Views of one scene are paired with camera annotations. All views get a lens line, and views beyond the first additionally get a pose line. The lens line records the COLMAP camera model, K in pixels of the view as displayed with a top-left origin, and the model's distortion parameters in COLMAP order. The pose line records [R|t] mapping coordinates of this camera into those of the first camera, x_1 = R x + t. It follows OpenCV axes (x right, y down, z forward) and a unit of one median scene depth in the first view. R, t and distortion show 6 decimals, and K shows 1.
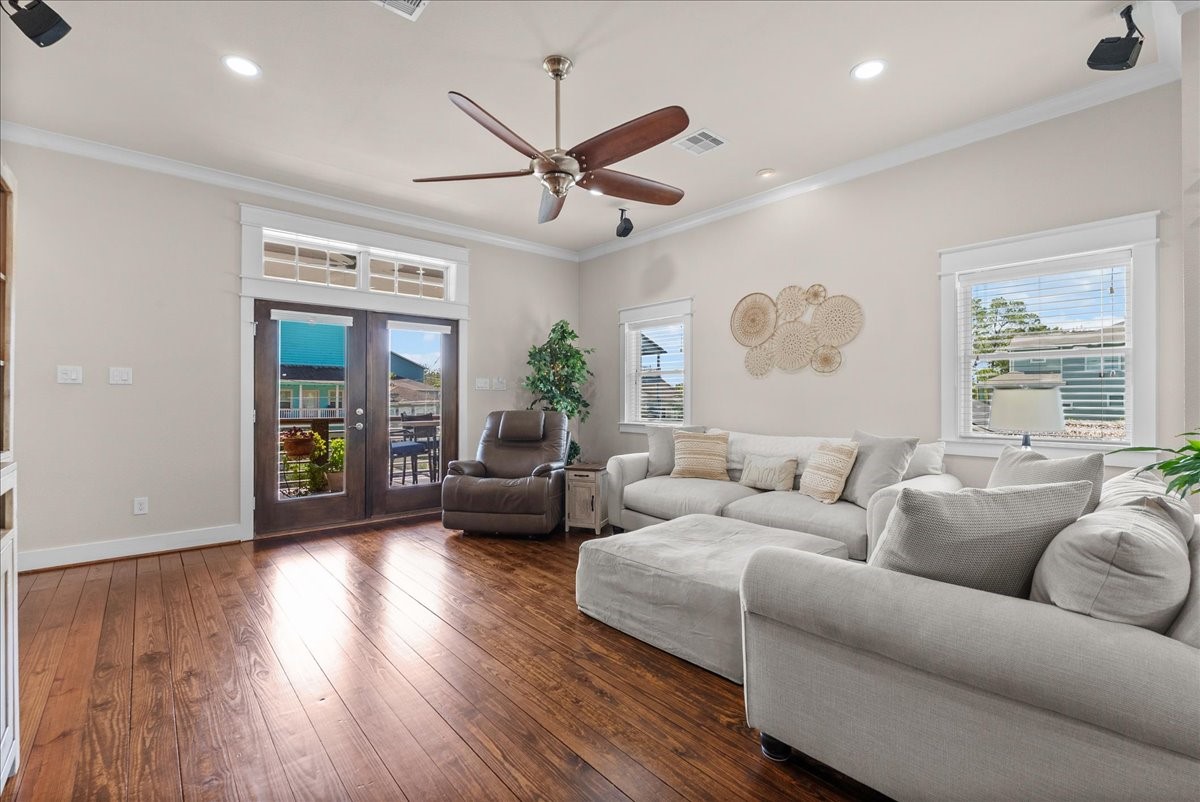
lens RADIAL K [[531.7, 0, 610.2], [0, 531.7, 392.0], [0, 0, 1]] dist [-0.008988, 0.001288]
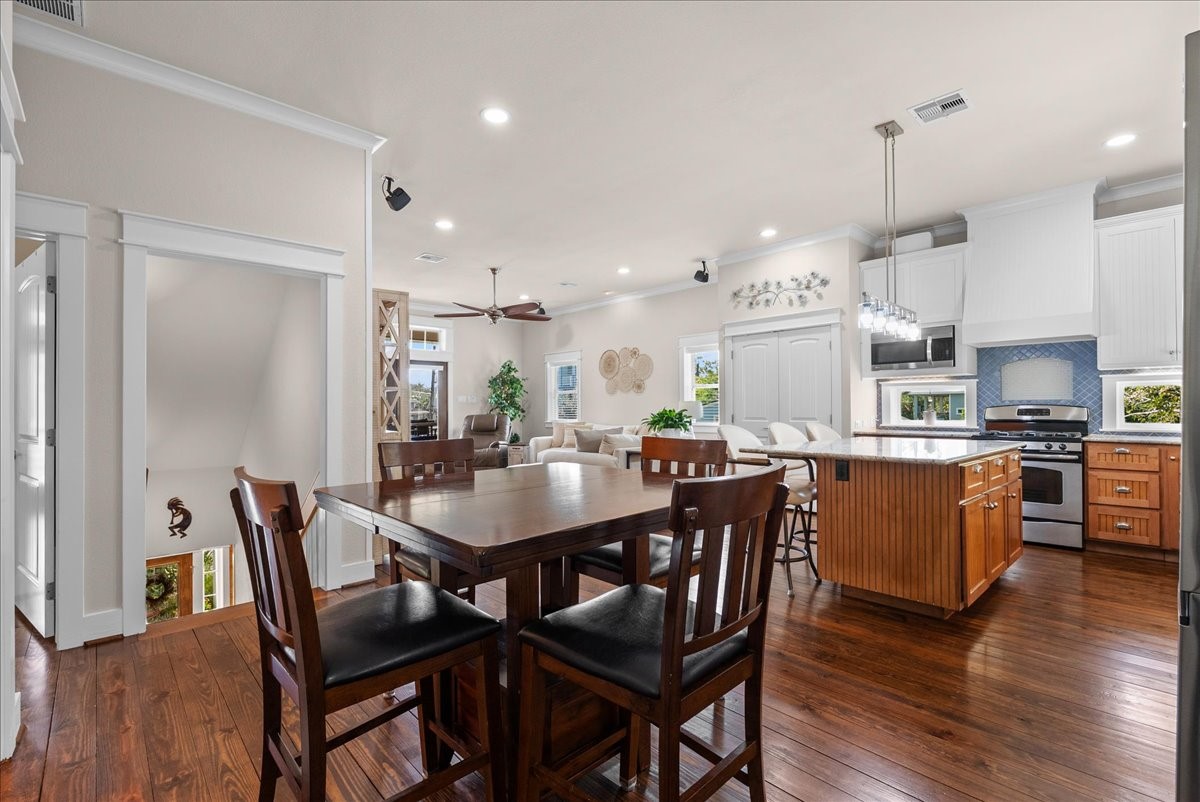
lens RADIAL K [[531.7, 0, 602.2], [0, 531.7, 403.0], [0, 0, 1]] dist [-0.008988, 0.001288]
pose [[0.999267, -0.009385, 0.037101, 0.172970], [0.009226, 0.999947, 0.004464, -0.008201], [-0.037140, -0.004118, 0.999302, -0.843439]]
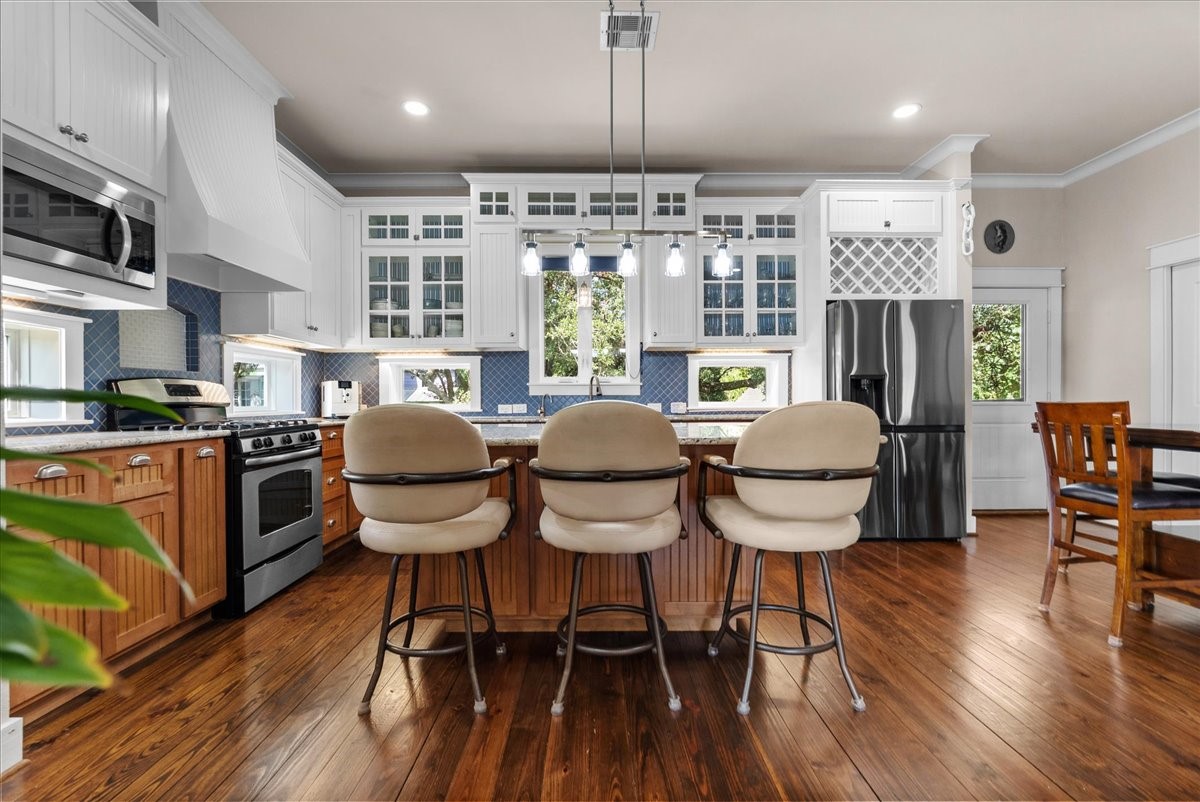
lens RADIAL K [[531.7, 0, 602.5], [0, 531.7, 403.3], [0, 0, 1]] dist [-0.008988, 0.001288]
pose [[-0.759214, -0.005968, 0.650813, 0.271909], [-0.008294, 0.999965, -0.000506, 0.031127], [-0.650788, -0.005782, -0.759238, 0.242937]]
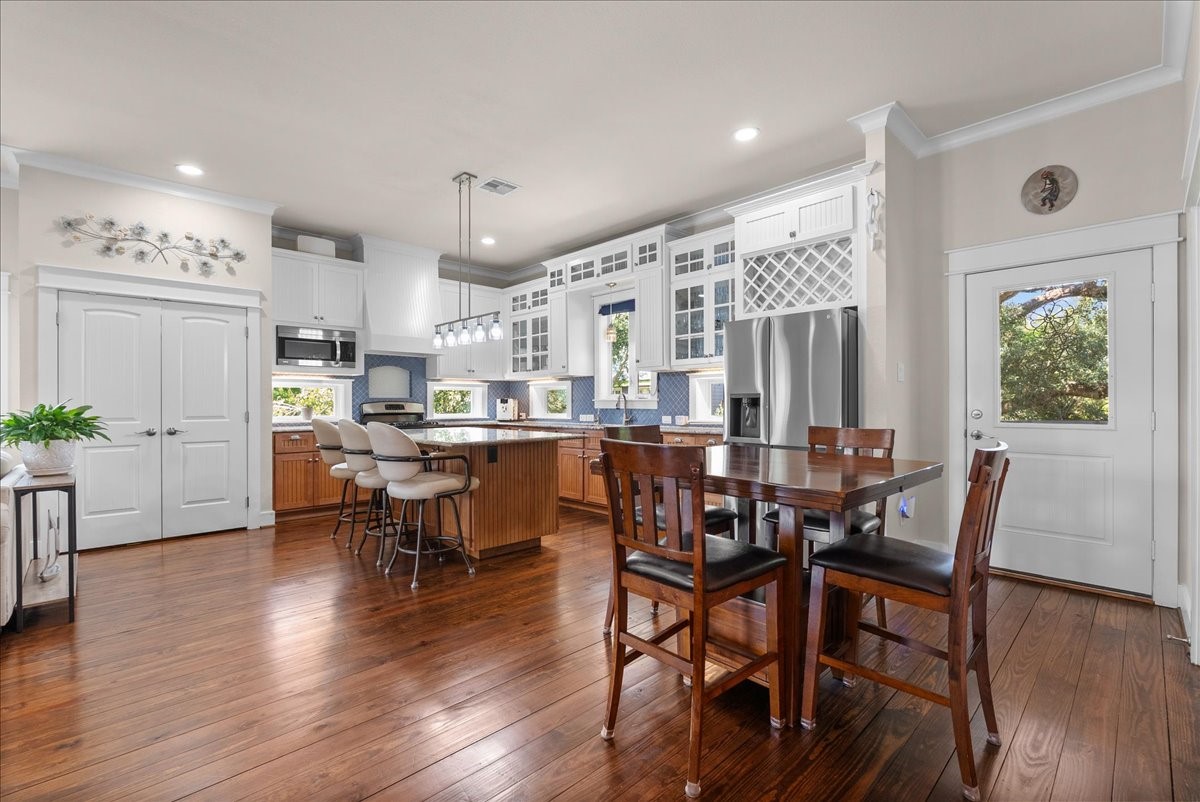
lens RADIAL K [[531.7, 0, 603.8], [0, 531.7, 400.6], [0, 0, 1]] dist [-0.008988, 0.001288]
pose [[-0.036933, -0.001382, 0.999317, -0.294955], [-0.010444, 0.999945, 0.000997, -0.002388], [-0.999263, -0.010400, -0.036945, -0.355606]]
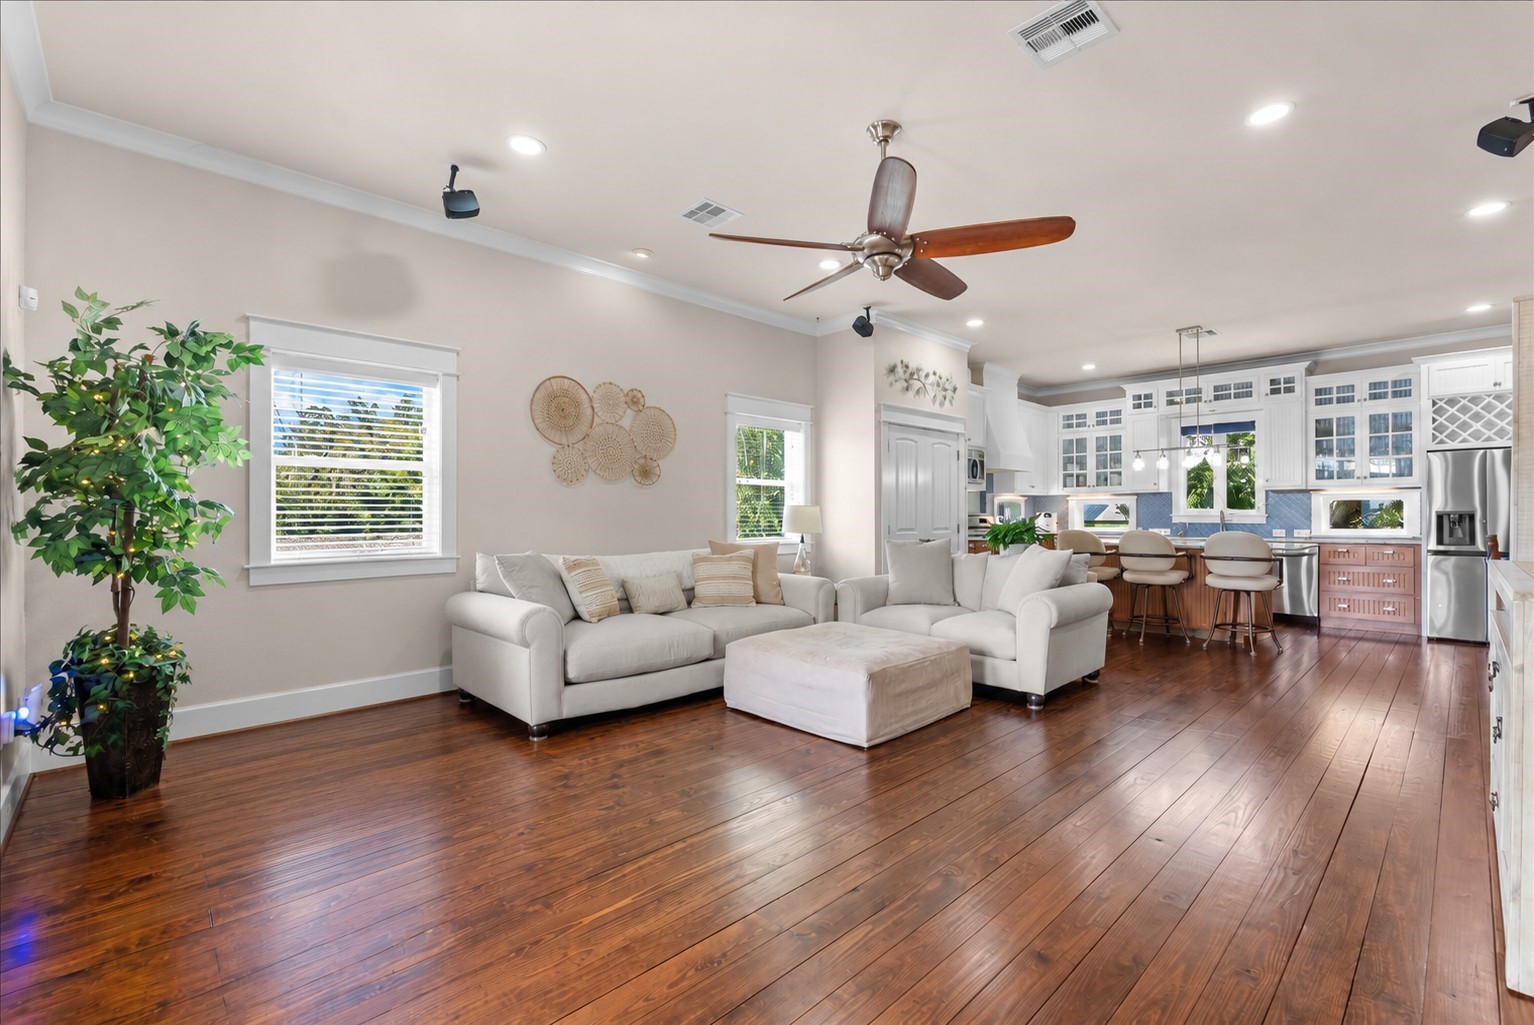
lens RADIAL K [[679.7, 0, 759.7], [0, 679.7, 512.0], [0, 0, 1]] dist [-0.008988, 0.001288]
pose [[-0.032190, 0.000533, 0.999482, -0.719523], [-0.015439, 0.999880, -0.001030, 0.009150], [-0.999363, -0.015464, -0.032178, 0.728760]]
